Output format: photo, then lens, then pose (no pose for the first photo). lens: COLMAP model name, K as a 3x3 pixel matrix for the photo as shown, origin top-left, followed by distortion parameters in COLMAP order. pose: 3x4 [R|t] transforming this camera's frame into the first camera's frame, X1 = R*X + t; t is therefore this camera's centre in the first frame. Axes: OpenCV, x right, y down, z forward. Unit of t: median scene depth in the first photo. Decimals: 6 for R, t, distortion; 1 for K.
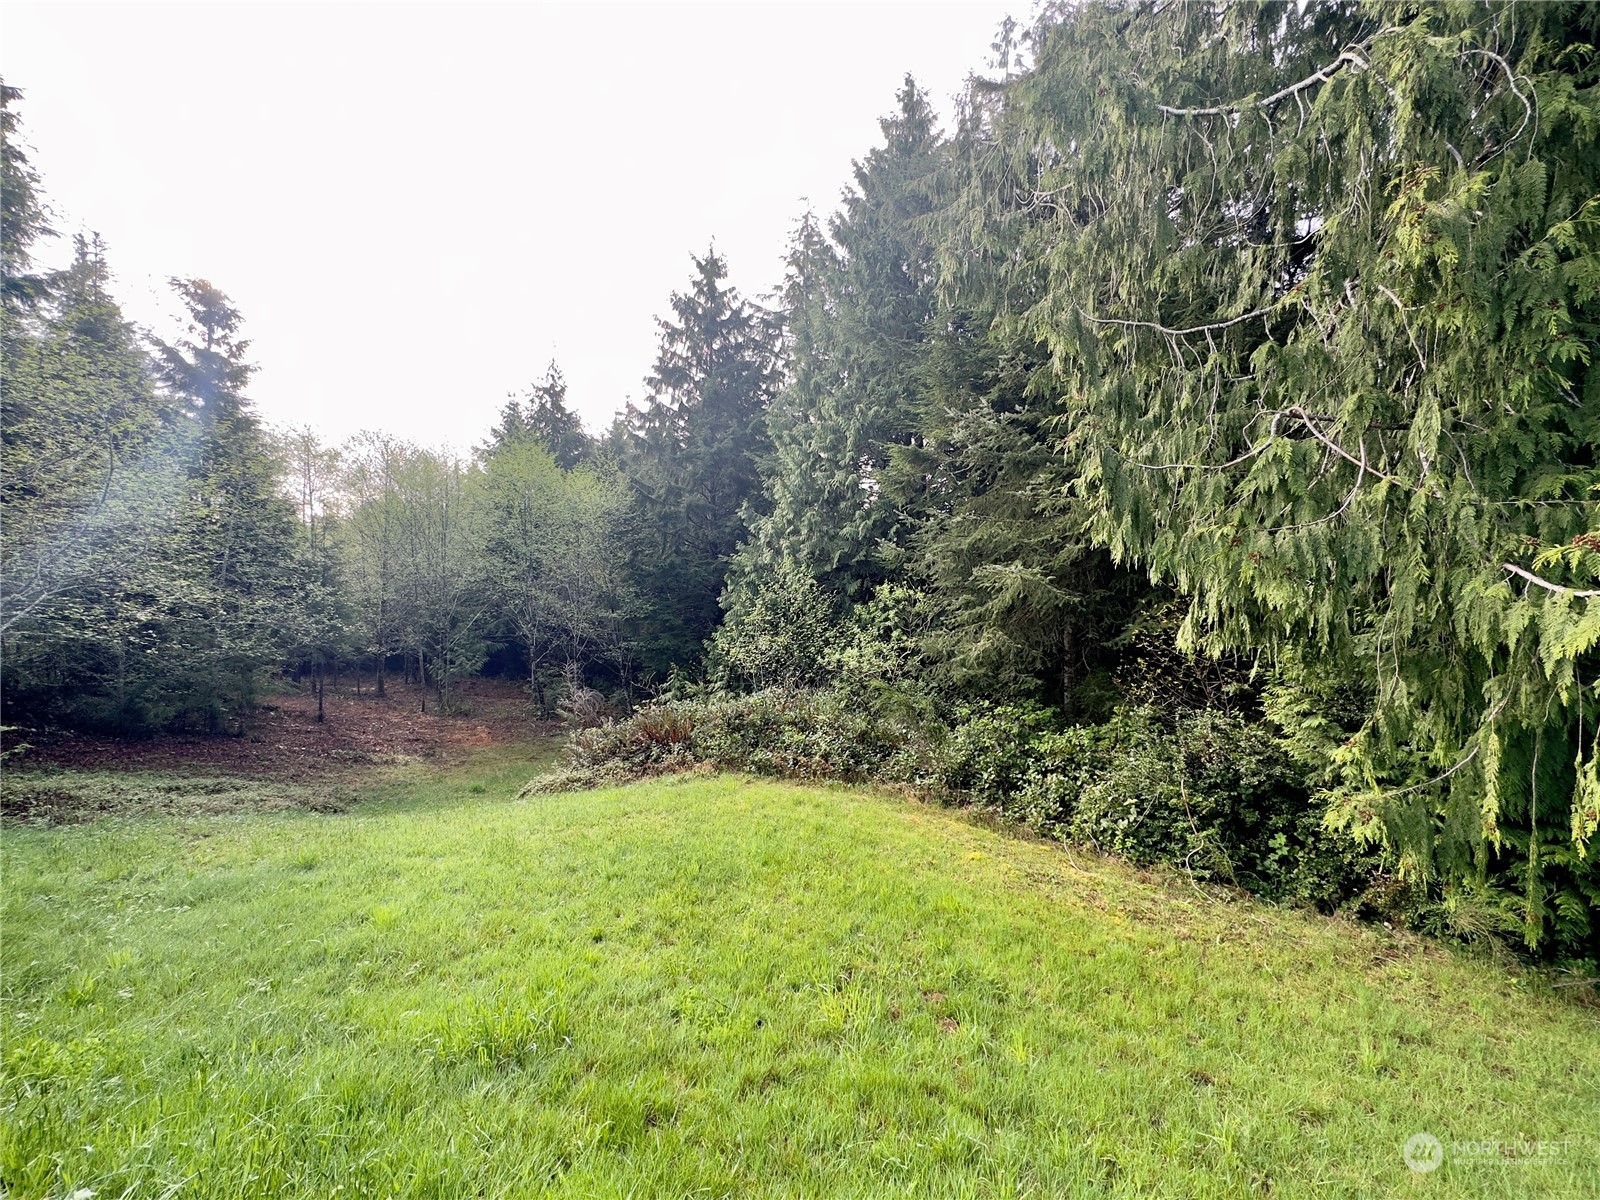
lens RADIAL K [[642.0, 0, 797.0], [0, 642.0, 599.9], [0, 0, 1]] dist [-0.002766, 0.000224]
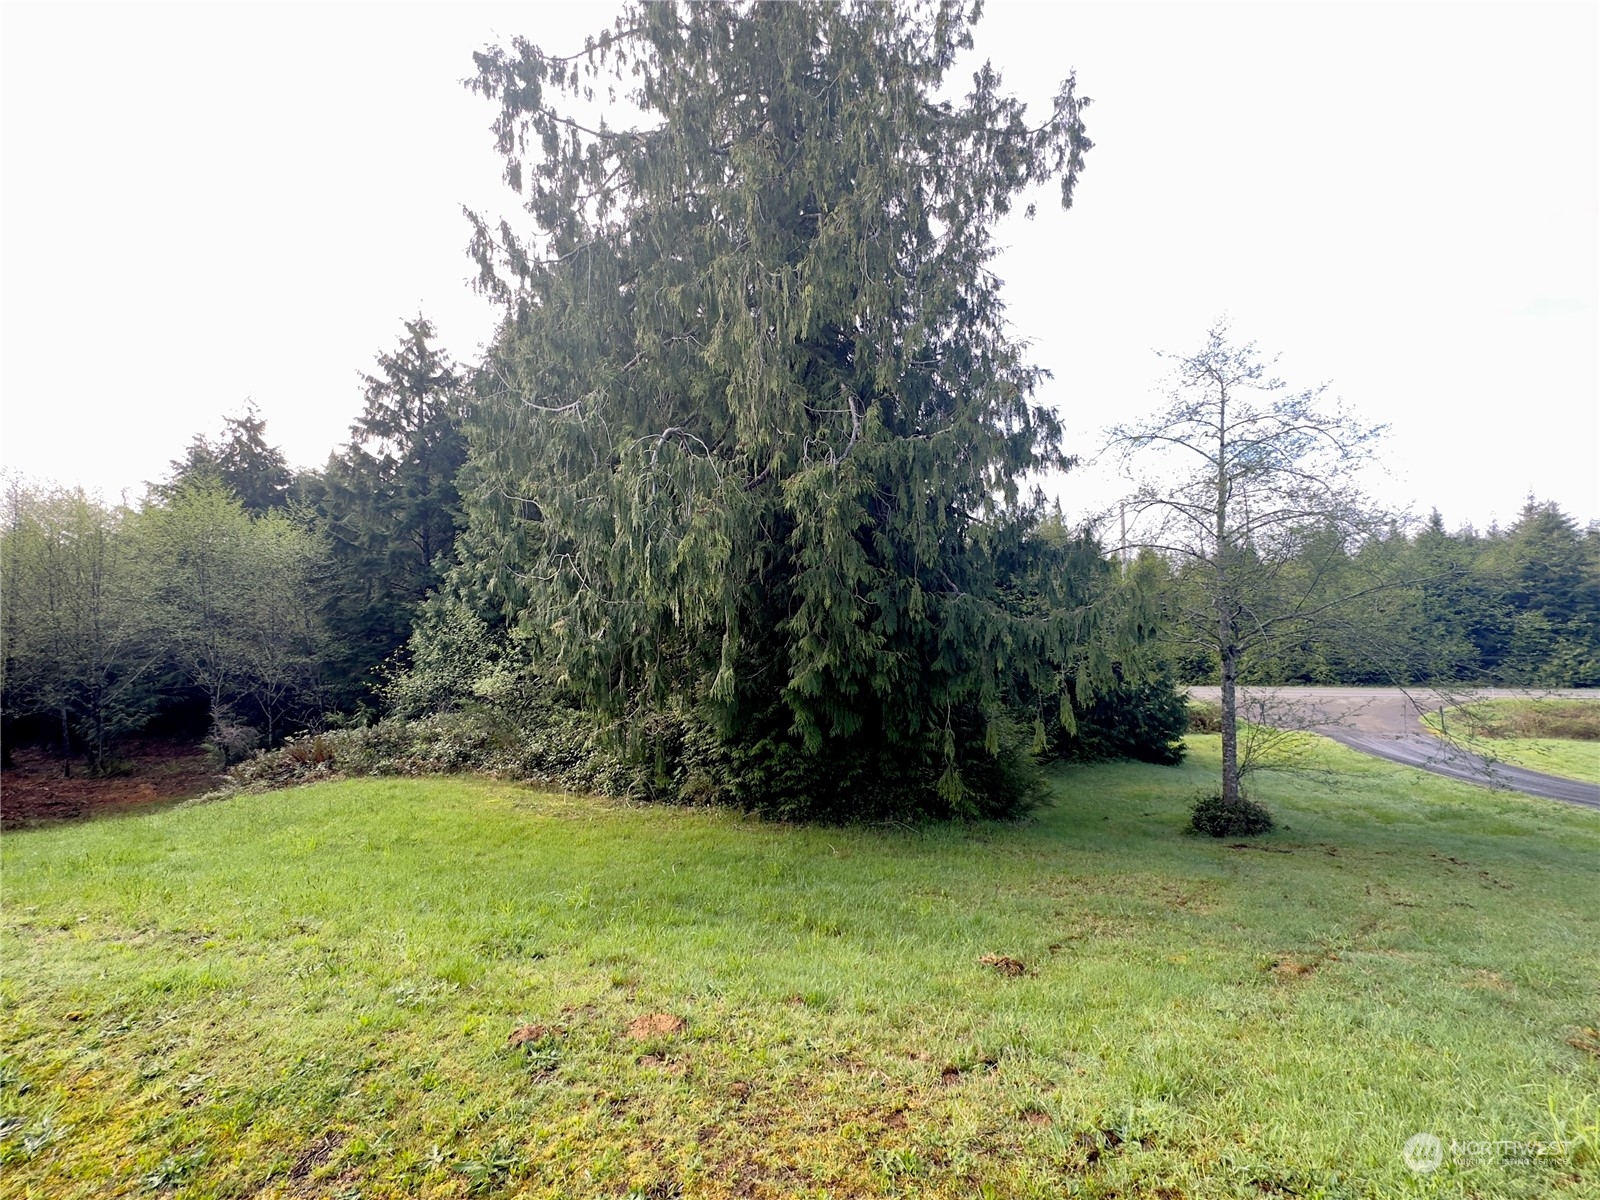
lens RADIAL K [[642.0, 0, 797.5], [0, 642.0, 599.0], [0, 0, 1]] dist [-0.002766, 0.000224]
pose [[0.949880, -0.024786, 0.311631, 0.132055], [0.037993, 0.998616, -0.036379, -0.006486], [-0.310298, 0.046395, 0.949507, -0.207873]]
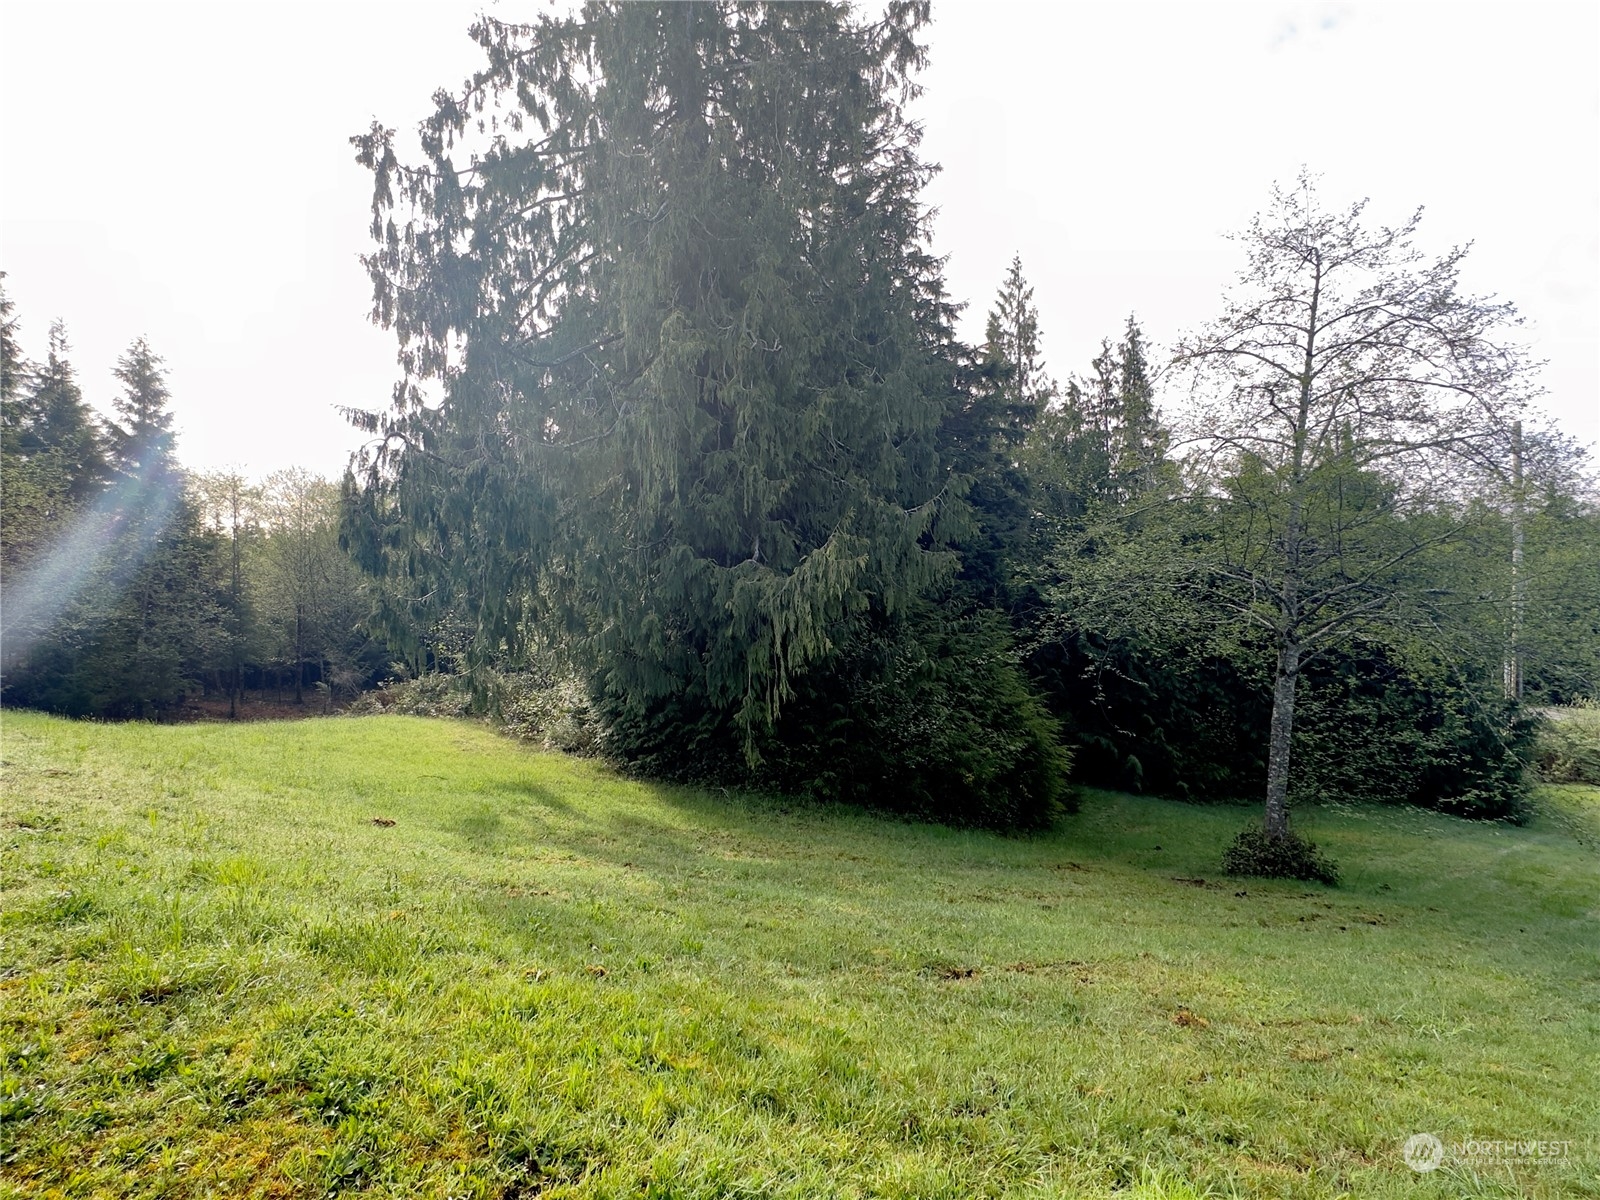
lens RADIAL K [[793.6, 0, 814.7], [0, 793.6, 602.7], [0, 0, 1]] dist [-0.003672, -0.000587]
pose [[0.996014, -0.025862, -0.085369, 0.389823], [0.025283, 0.999649, -0.007856, 0.007990], [0.085542, 0.005666, 0.996318, -0.327312]]
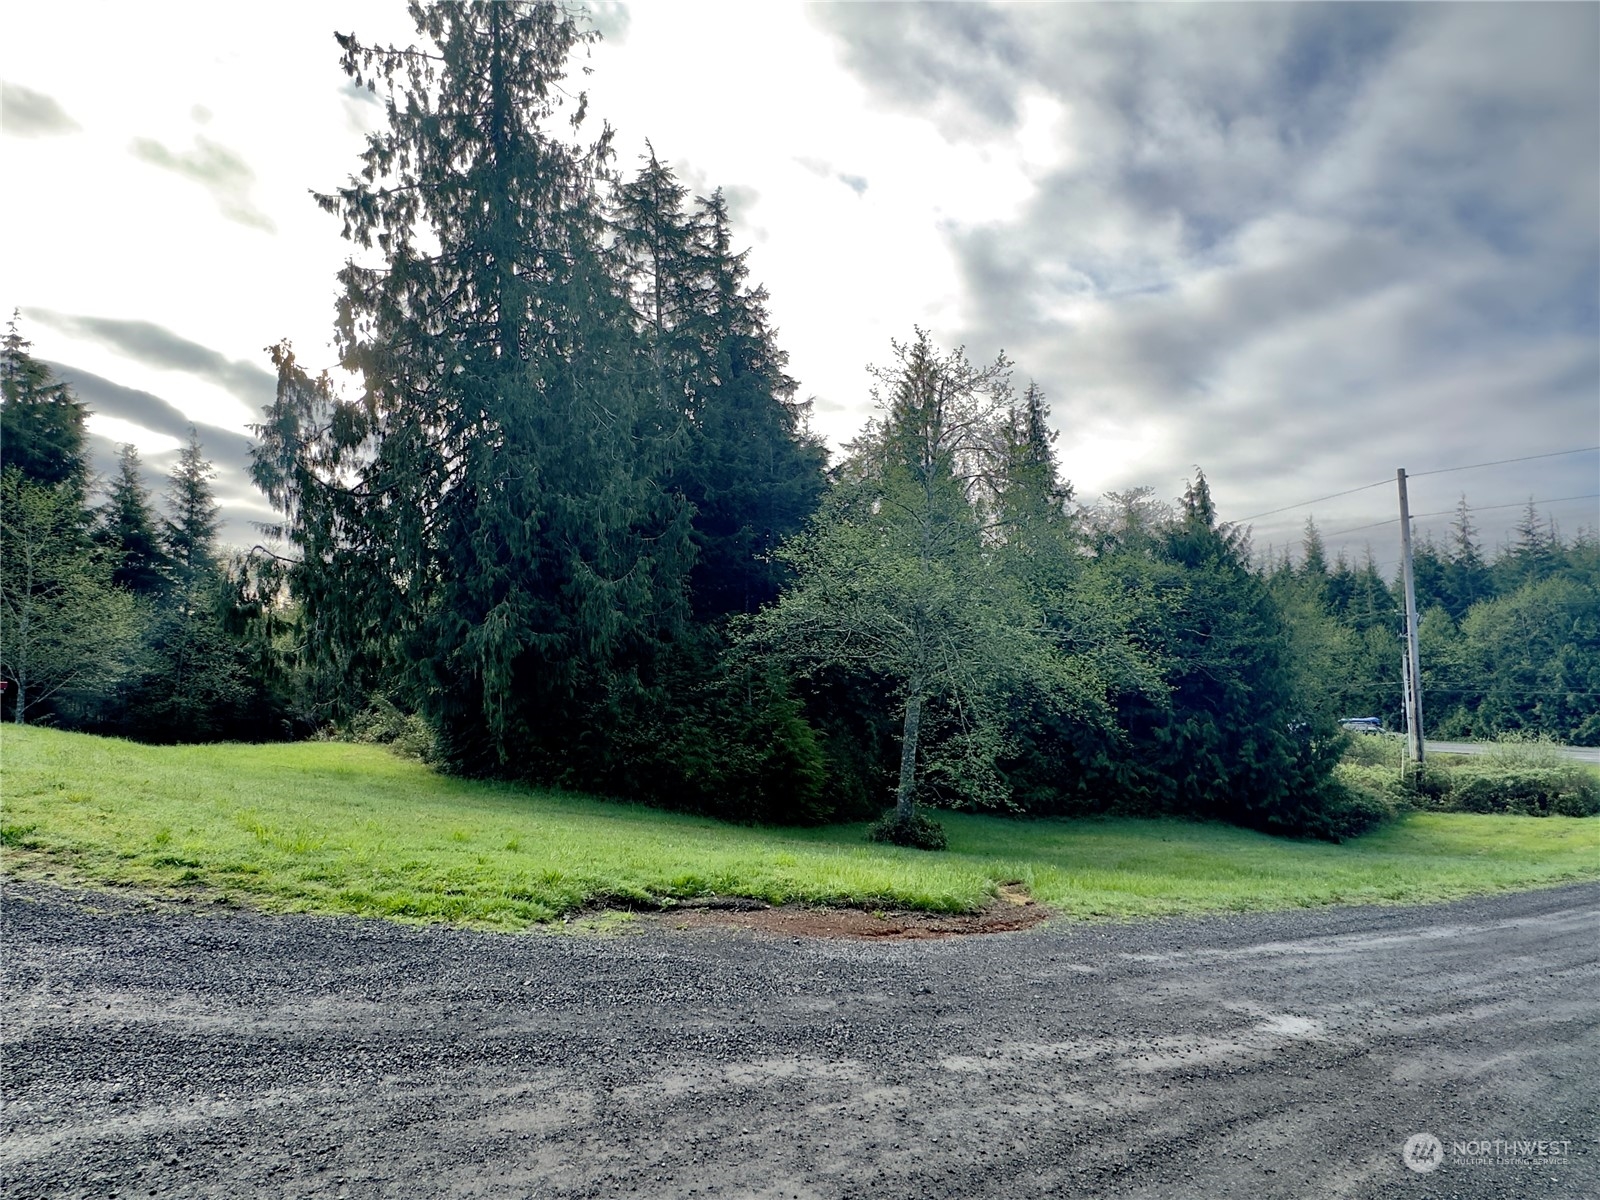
lens RADIAL K [[793.6, 0, 792.7], [0, 793.6, 602.6], [0, 0, 1]] dist [-0.003672, -0.000587]
pose [[0.983226, -0.057308, -0.173153, 0.640107], [0.043976, 0.995834, -0.079875, 0.026784], [0.177009, 0.070920, 0.981651, -0.472774]]
